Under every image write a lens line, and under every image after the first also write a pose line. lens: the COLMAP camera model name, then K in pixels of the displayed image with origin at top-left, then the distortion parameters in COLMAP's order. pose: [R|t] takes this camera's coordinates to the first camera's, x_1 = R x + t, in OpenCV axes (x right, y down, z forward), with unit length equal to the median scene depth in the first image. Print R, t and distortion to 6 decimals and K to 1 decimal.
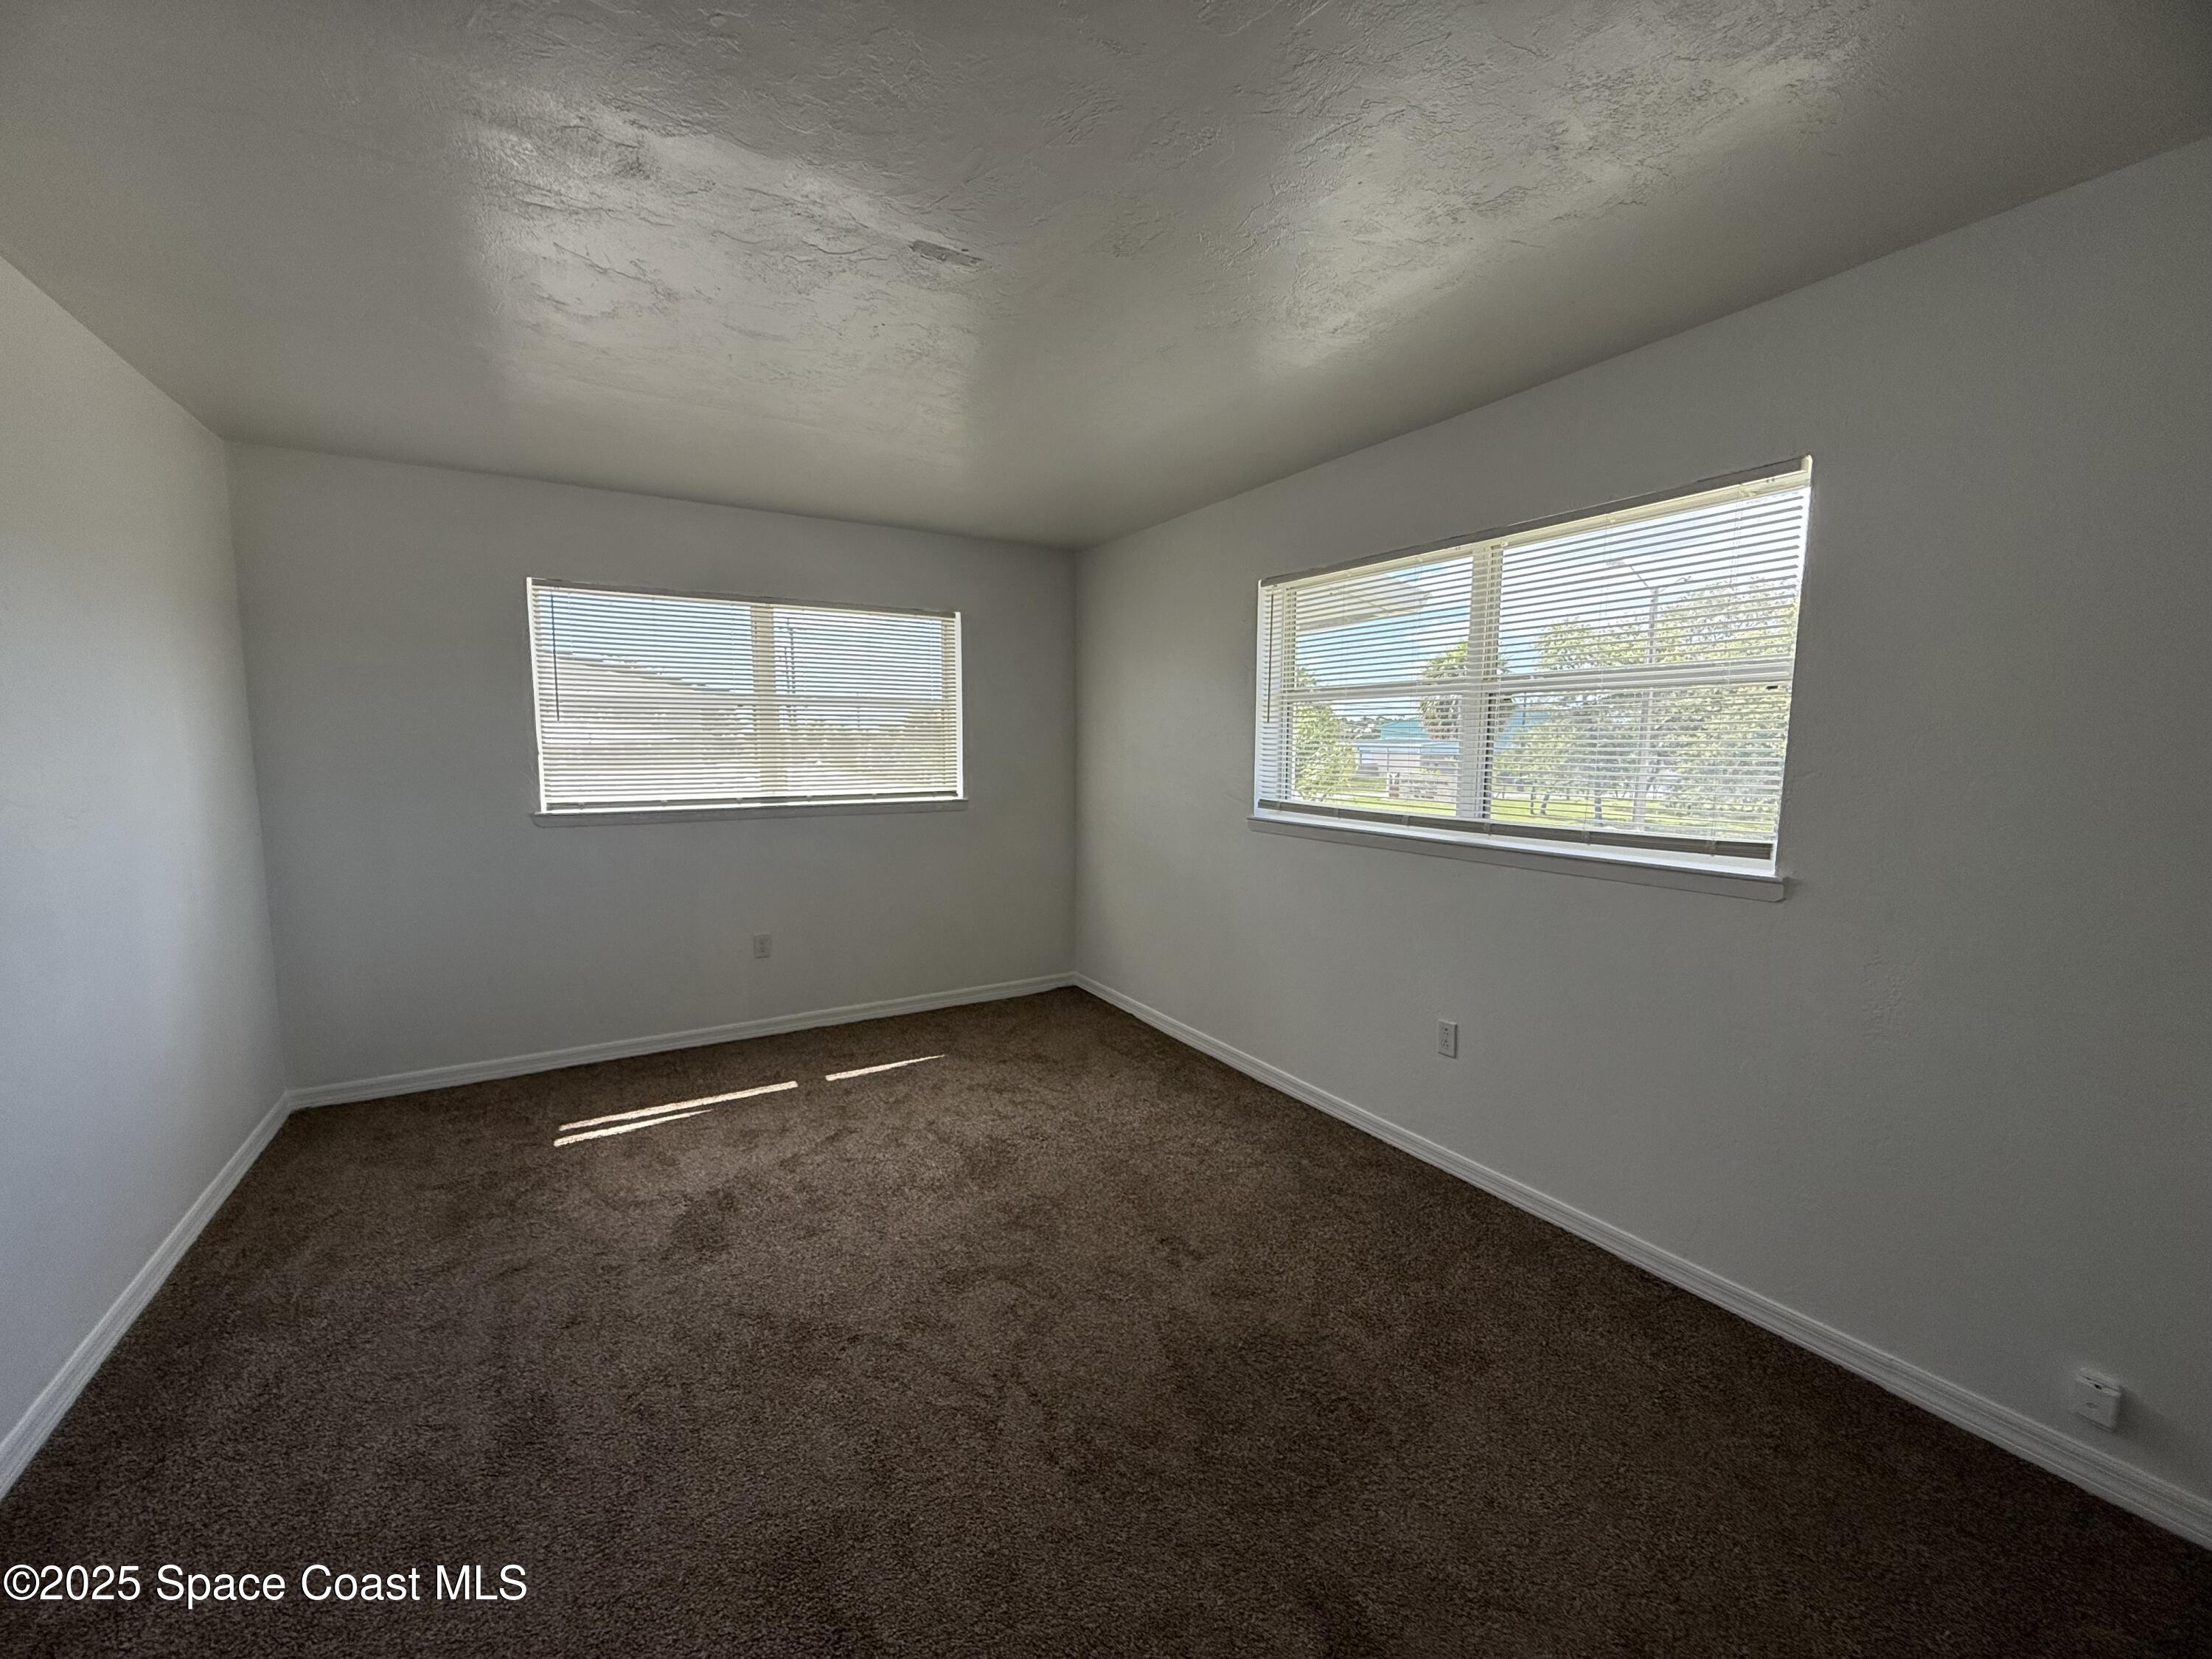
lens RADIAL K [[870.4, 0, 1096.7], [0, 870.4, 839.0], [0, 0, 1]] dist [-0.001995, 0.000301]
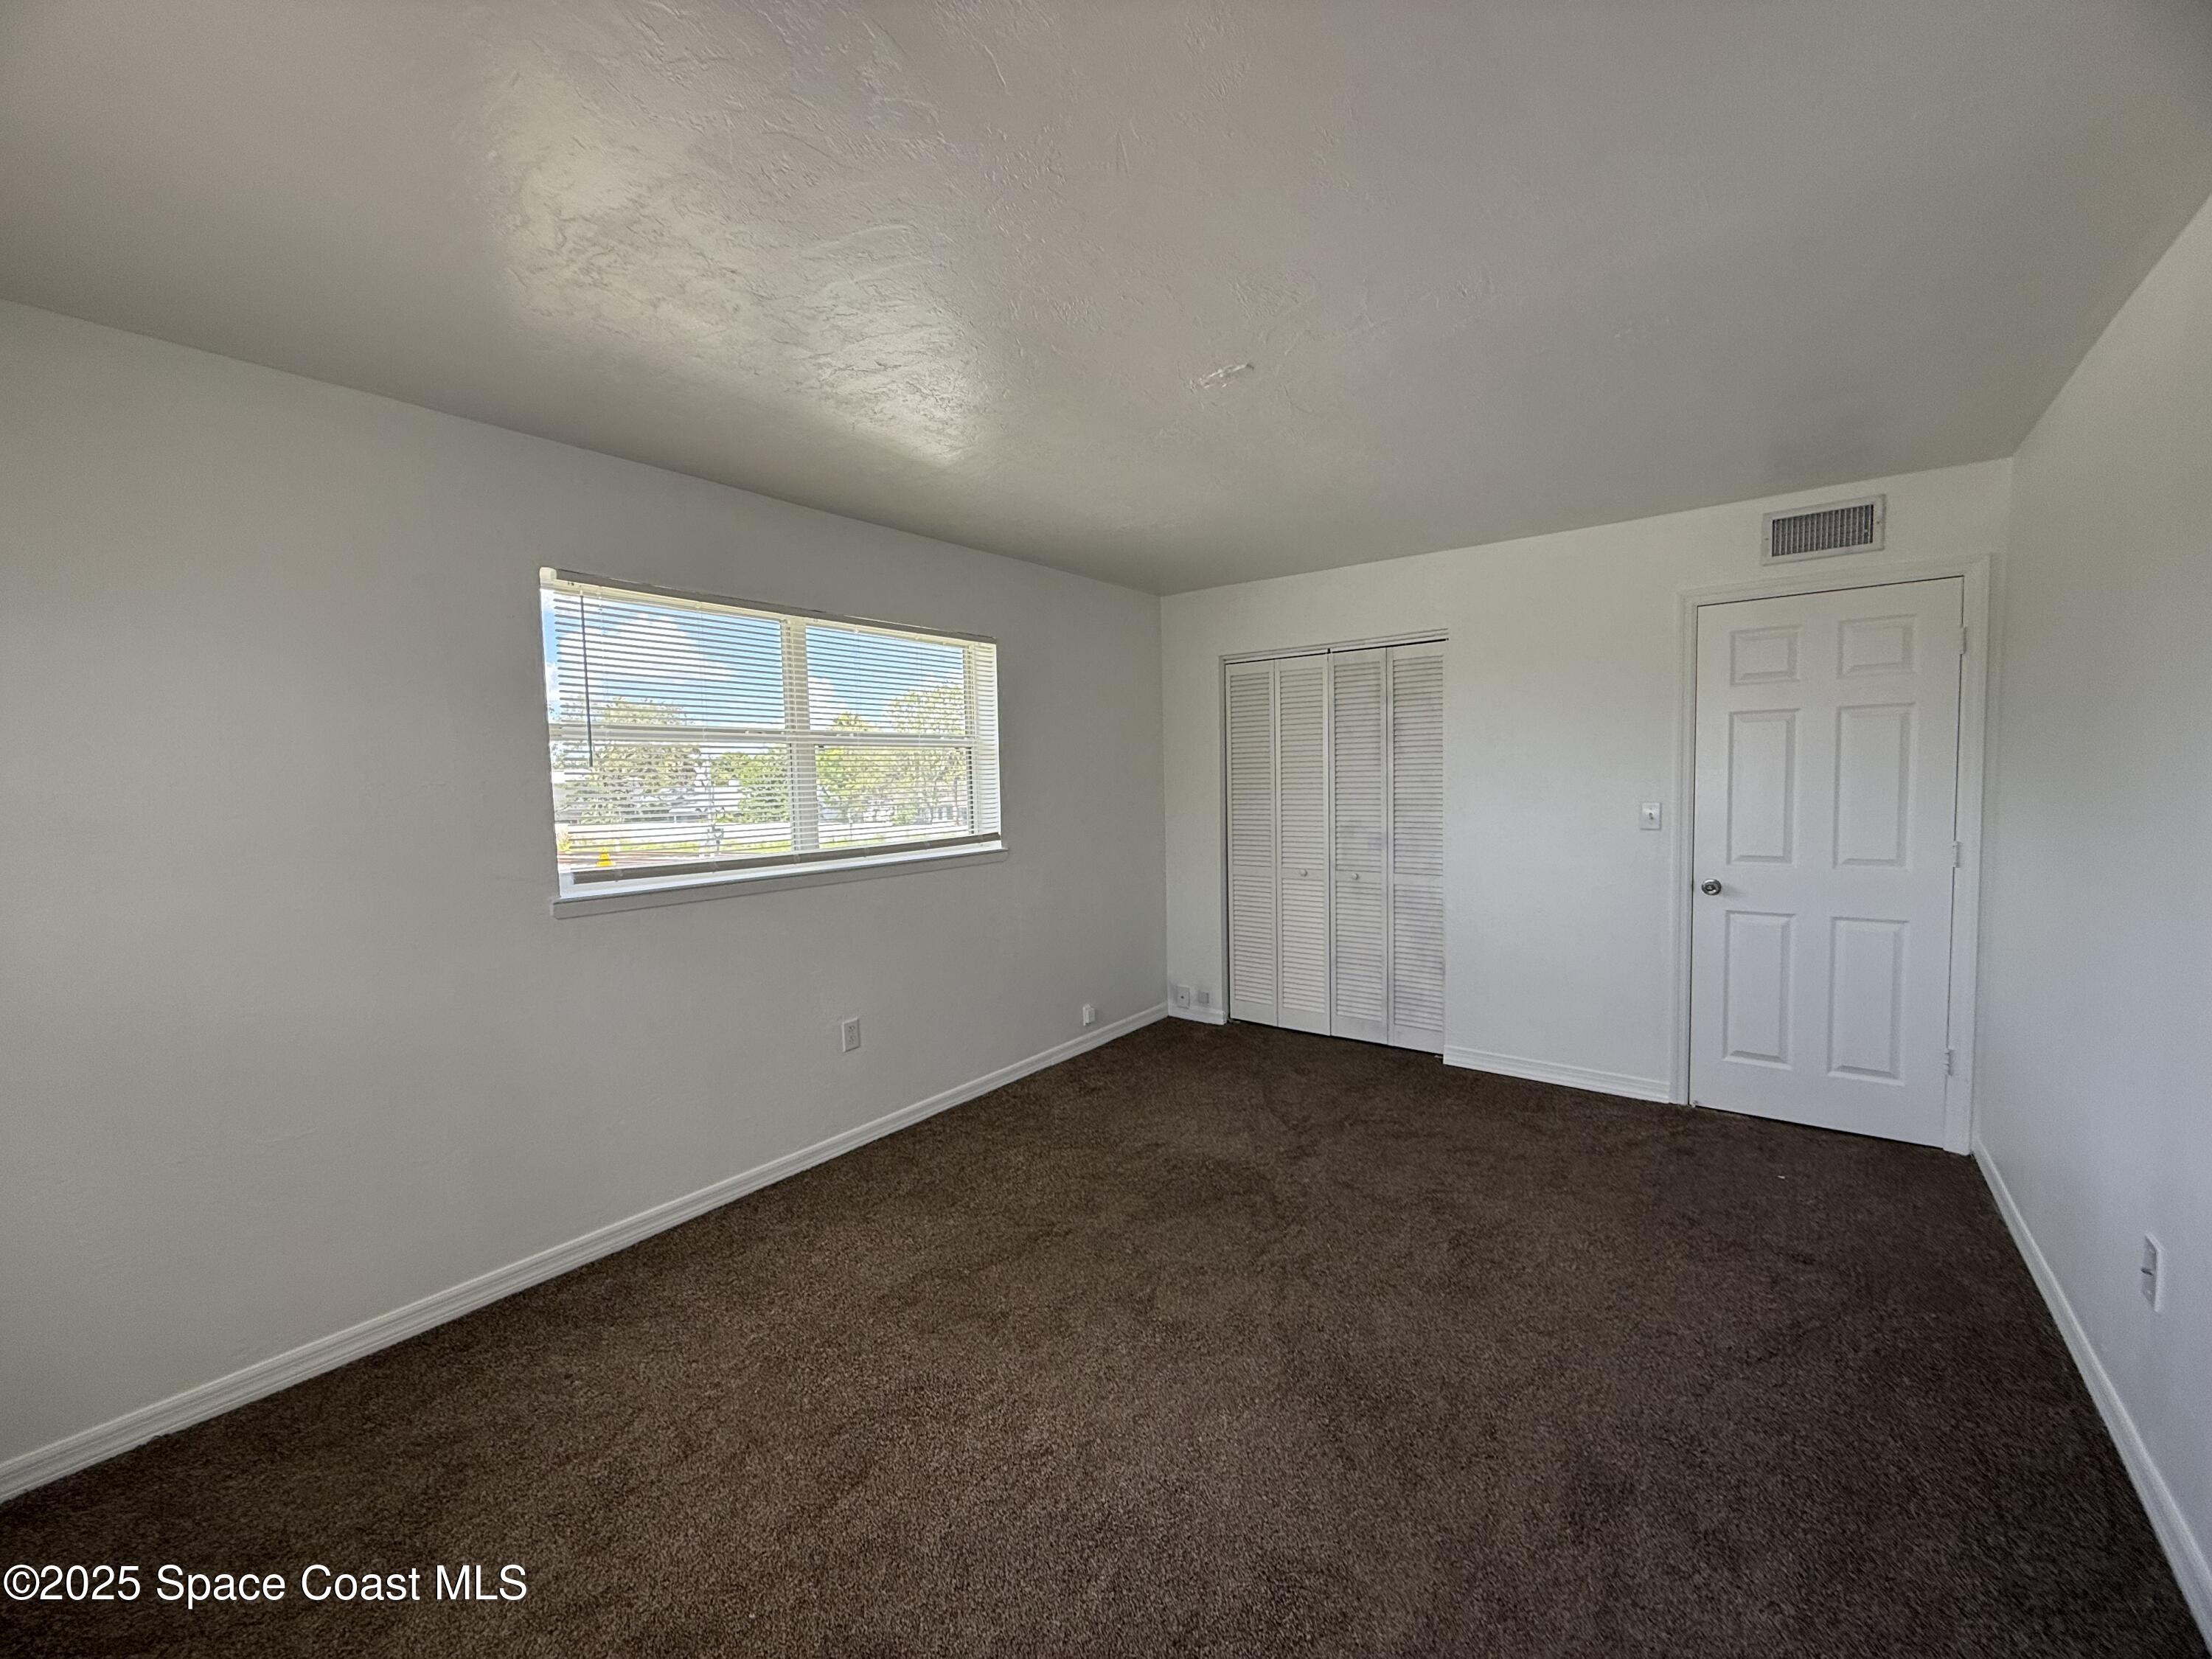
lens RADIAL K [[879.7, 0, 1095.6], [0, 879.7, 836.7], [0, 0, 1]] dist [-0.002712, -0.000210]
pose [[-0.364369, -0.061793, 0.929202, -0.751682], [0.125481, 0.985439, 0.114738, -0.122047], [-0.922762, 0.158404, -0.351310, 0.995995]]
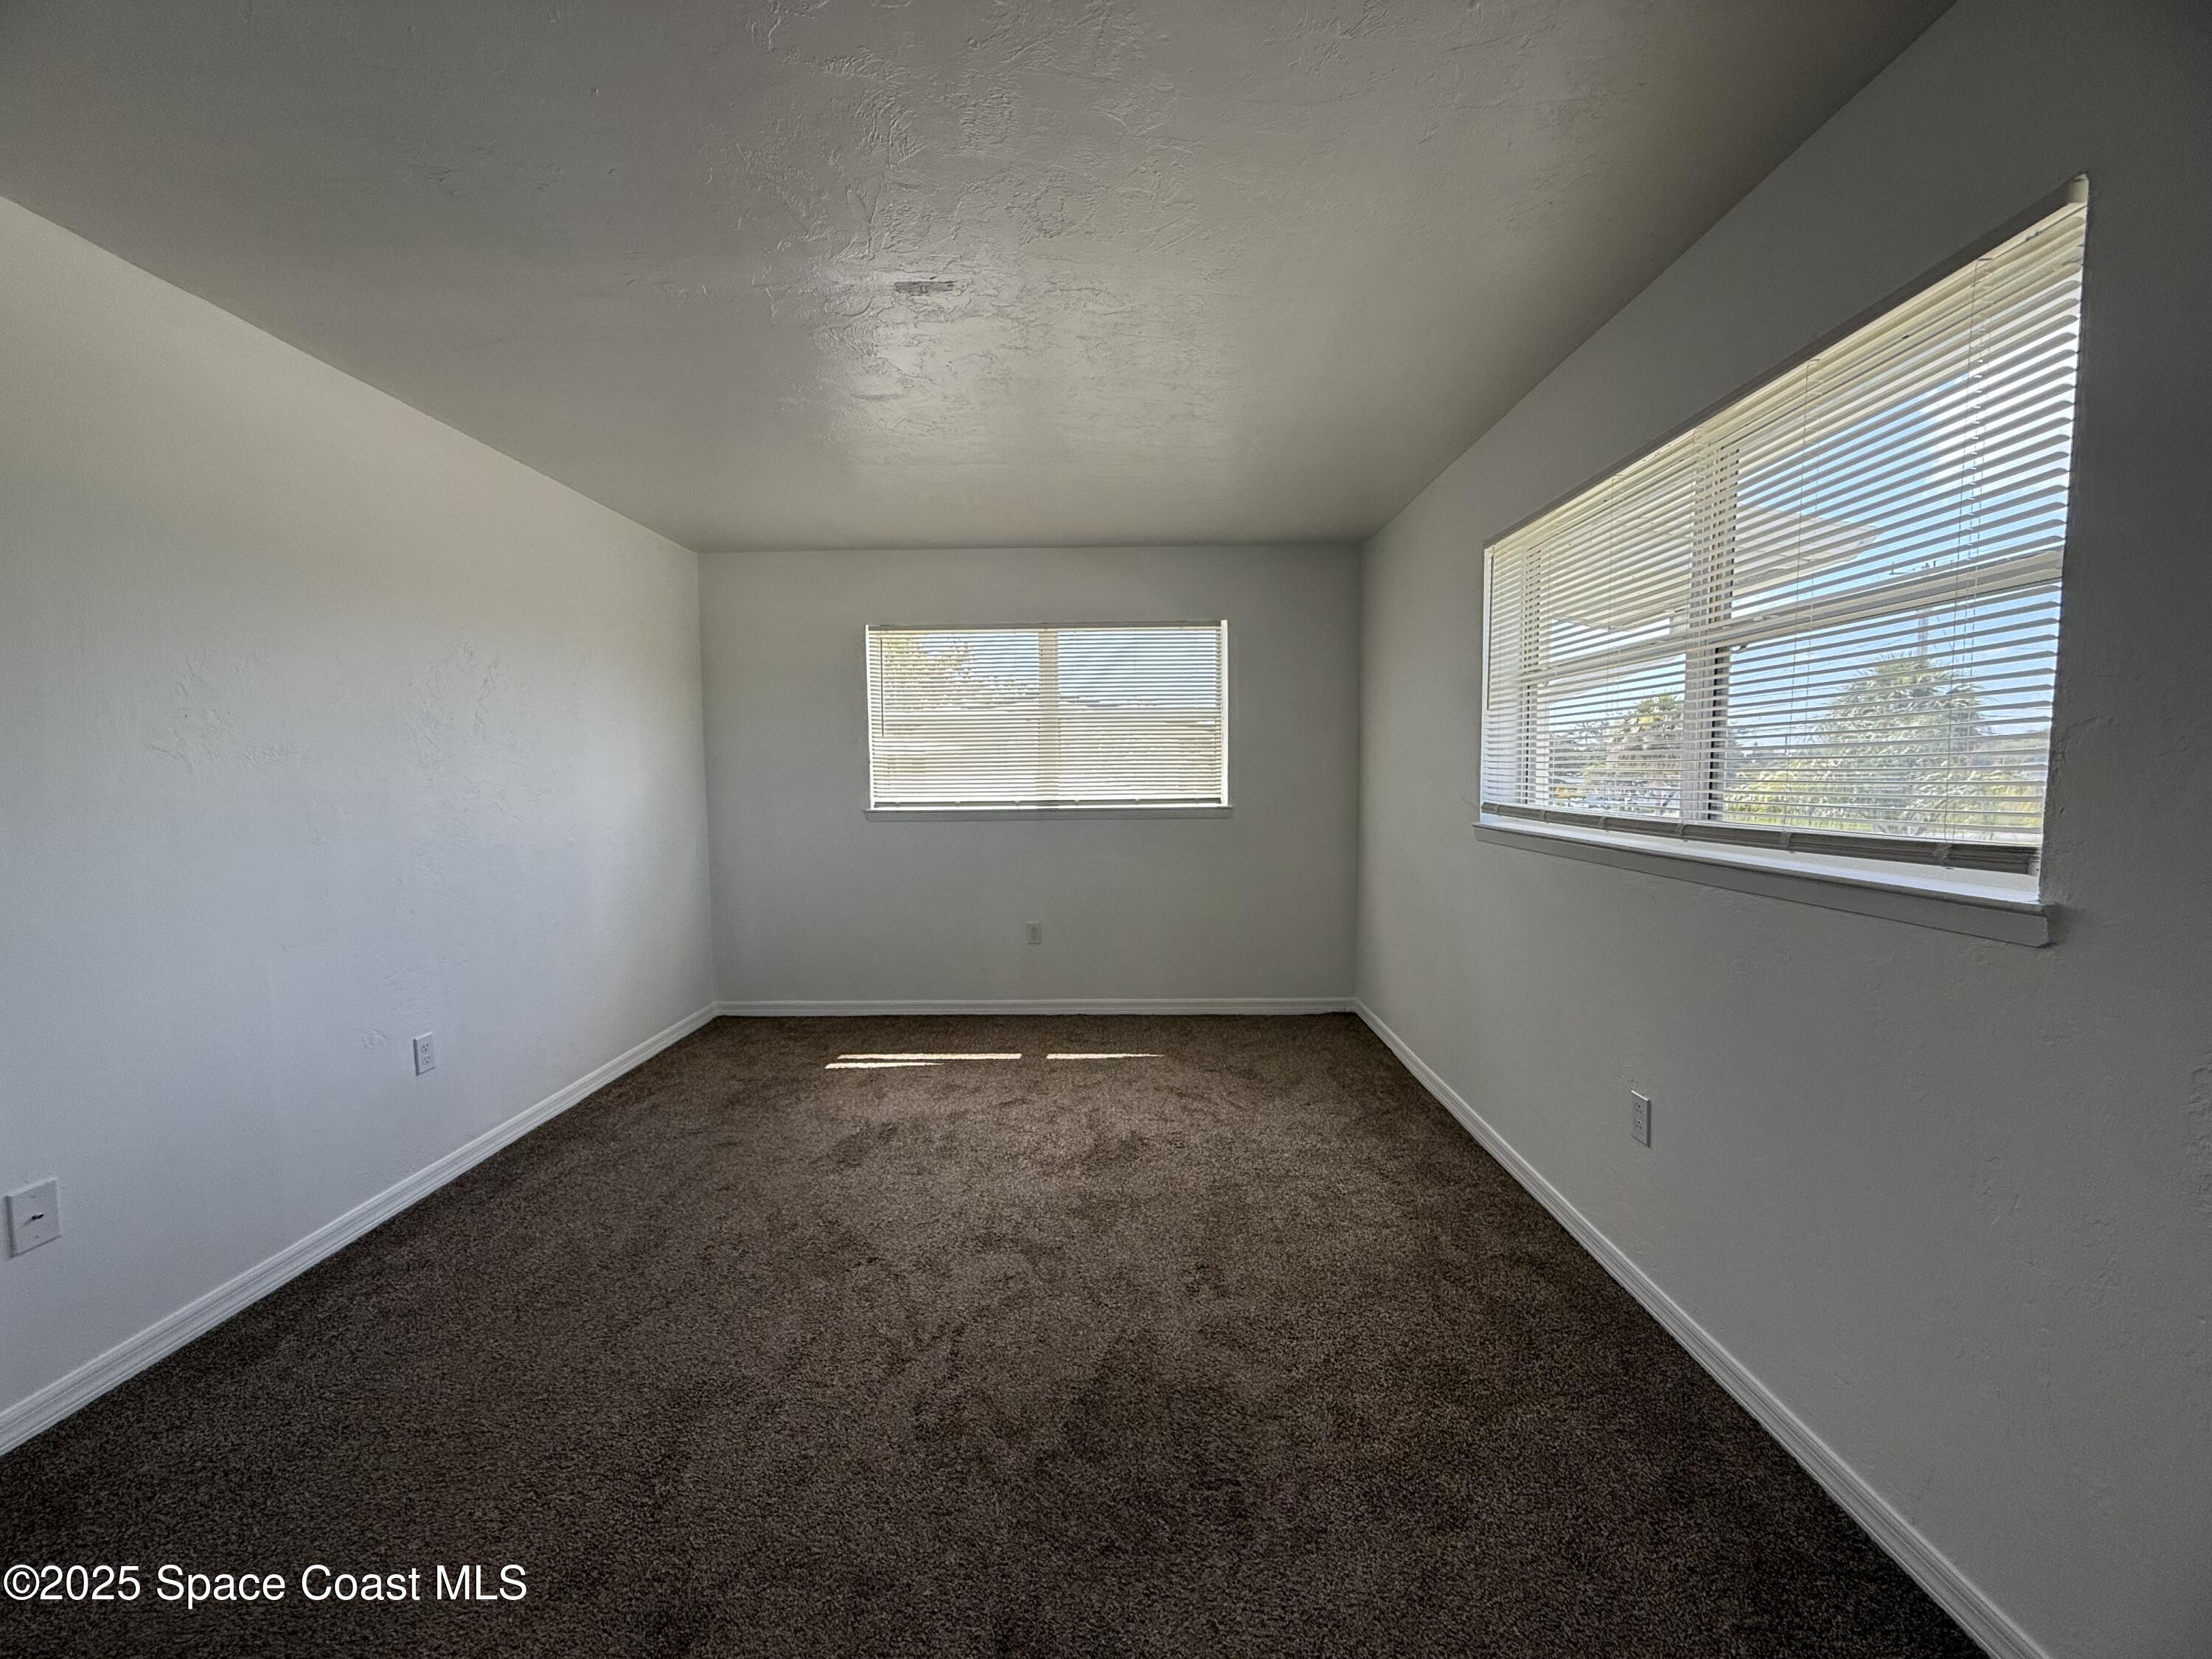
lens RADIAL K [[870.4, 0, 1103.3], [0, 870.4, 838.5], [0, 0, 1]] dist [-0.001995, 0.000301]
pose [[0.852361, 0.028567, -0.522173, 0.365268], [-0.046439, 0.998697, -0.021167, 0.027434], [0.520888, 0.042291, 0.852577, 0.116082]]
